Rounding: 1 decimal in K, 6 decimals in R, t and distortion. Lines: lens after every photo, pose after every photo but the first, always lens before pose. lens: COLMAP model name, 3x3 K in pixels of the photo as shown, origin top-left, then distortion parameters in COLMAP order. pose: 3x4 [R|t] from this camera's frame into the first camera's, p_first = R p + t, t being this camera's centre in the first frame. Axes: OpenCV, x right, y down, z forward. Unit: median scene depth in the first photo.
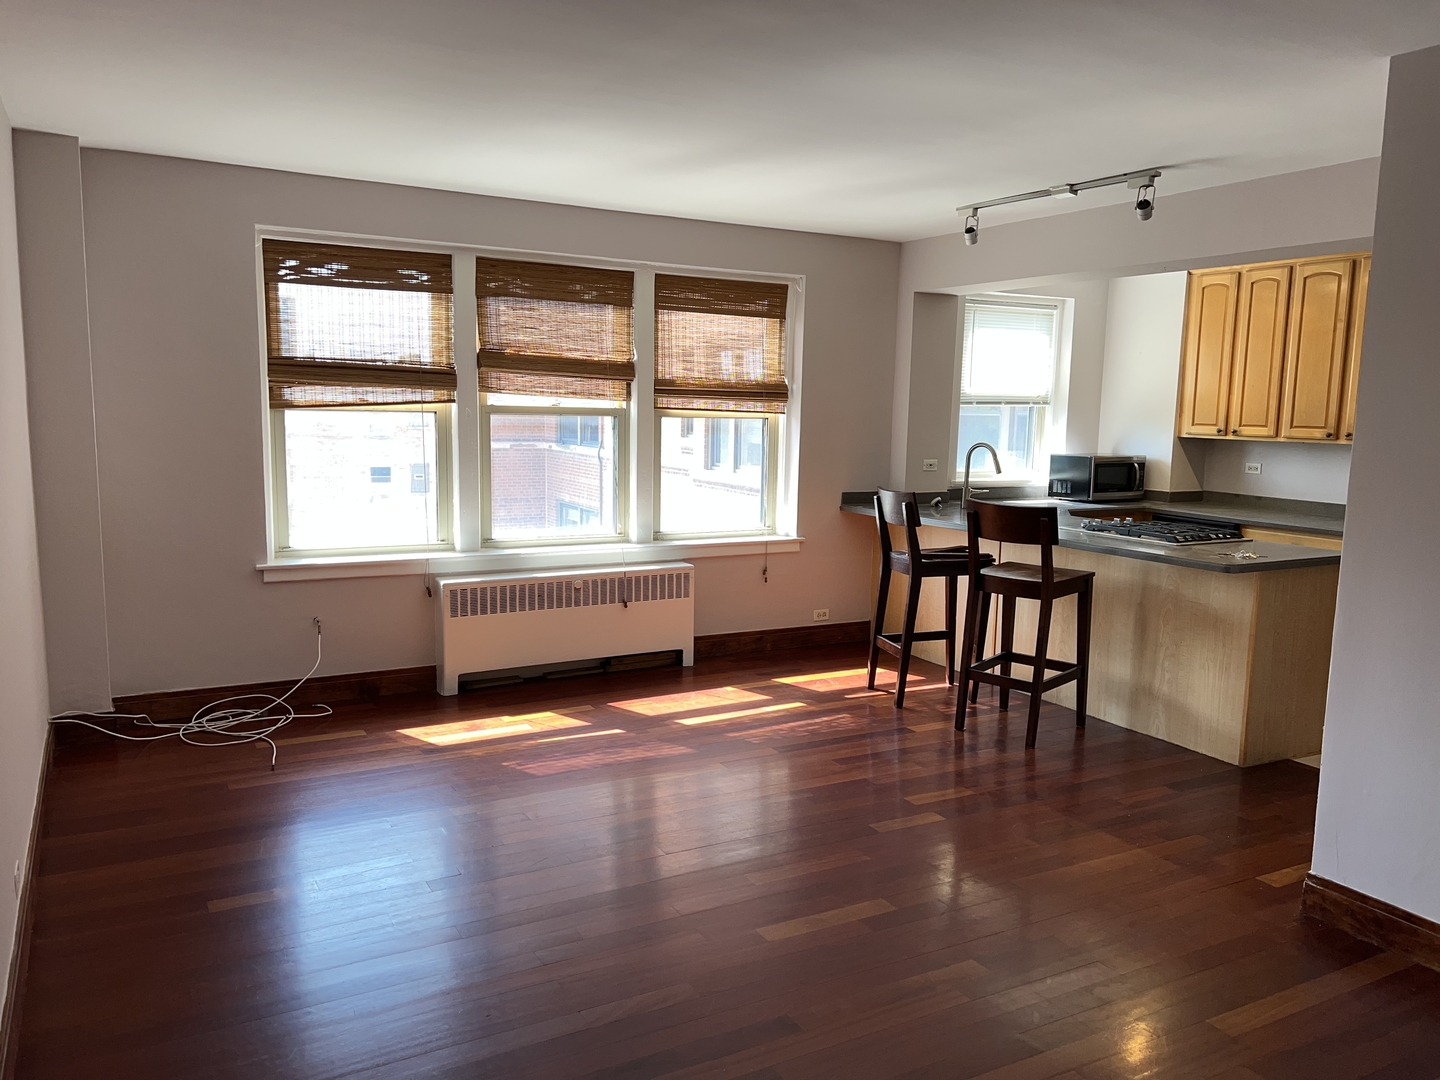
lens RADIAL K [[1084.7, 0, 720.0], [0, 1084.7, 540.0], [0, 0, 1]] dist [0.145375, -0.292506]
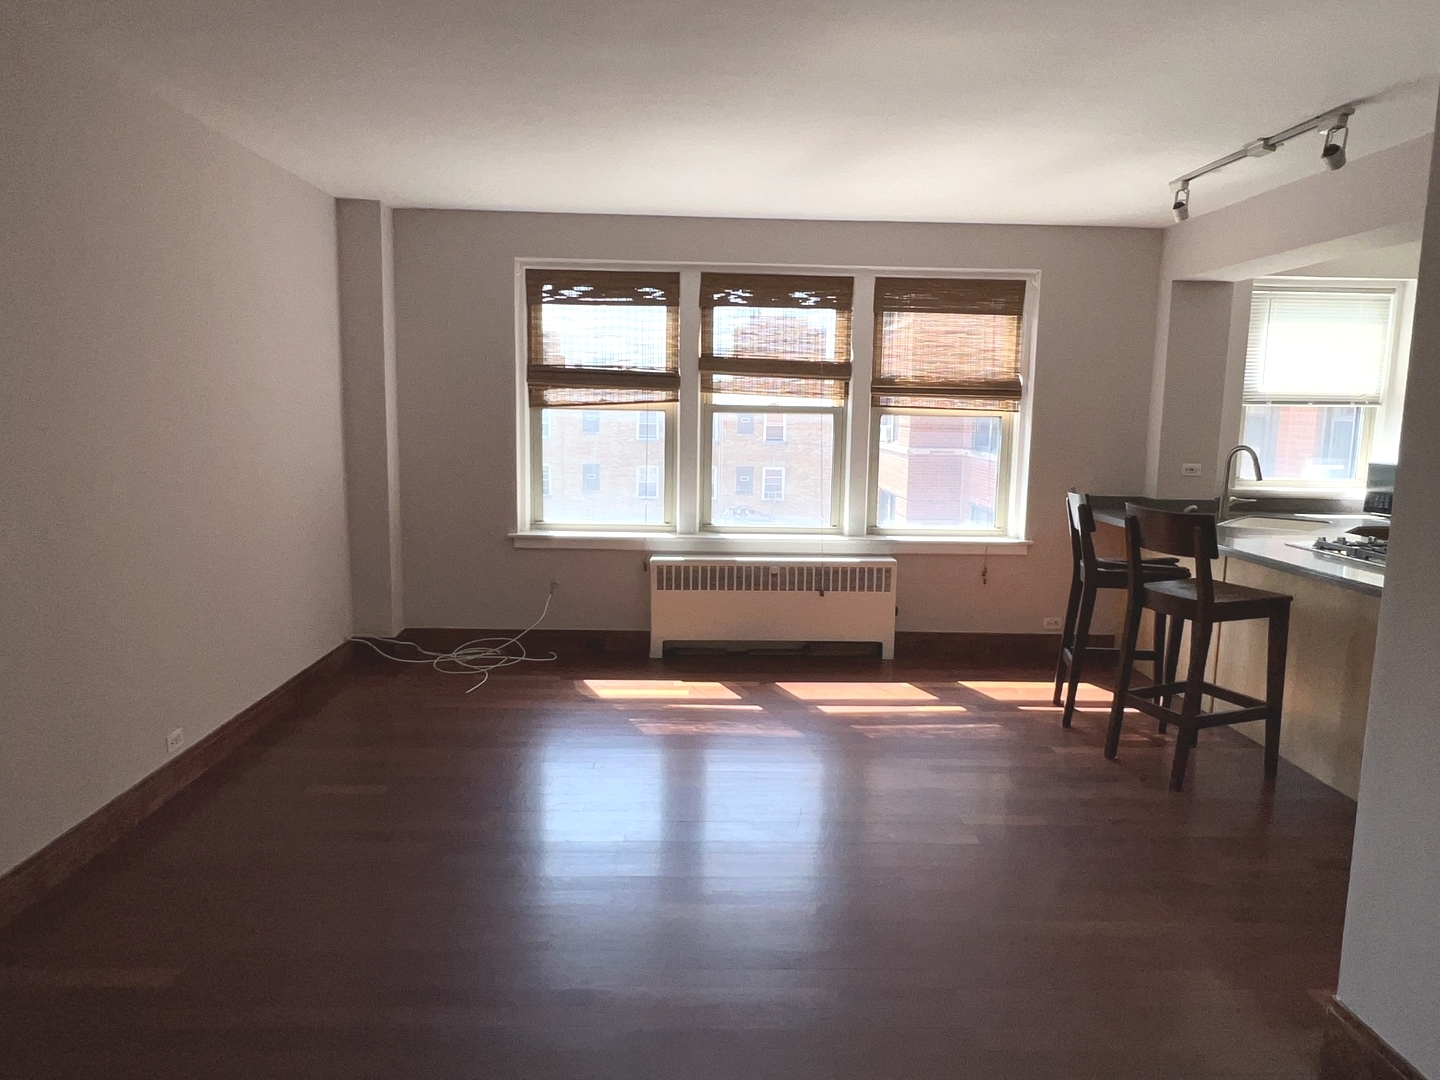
lens RADIAL K [[981.6, 0, 720.0], [0, 981.6, 540.0], [0, 0, 1]] dist [0.001496, 0.001469]
pose [[0.887512, 0.057415, -0.457194, 0.266220], [-0.057987, 0.998235, 0.012796, 0.001895], [0.457122, 0.015155, 0.889275, 0.116982]]
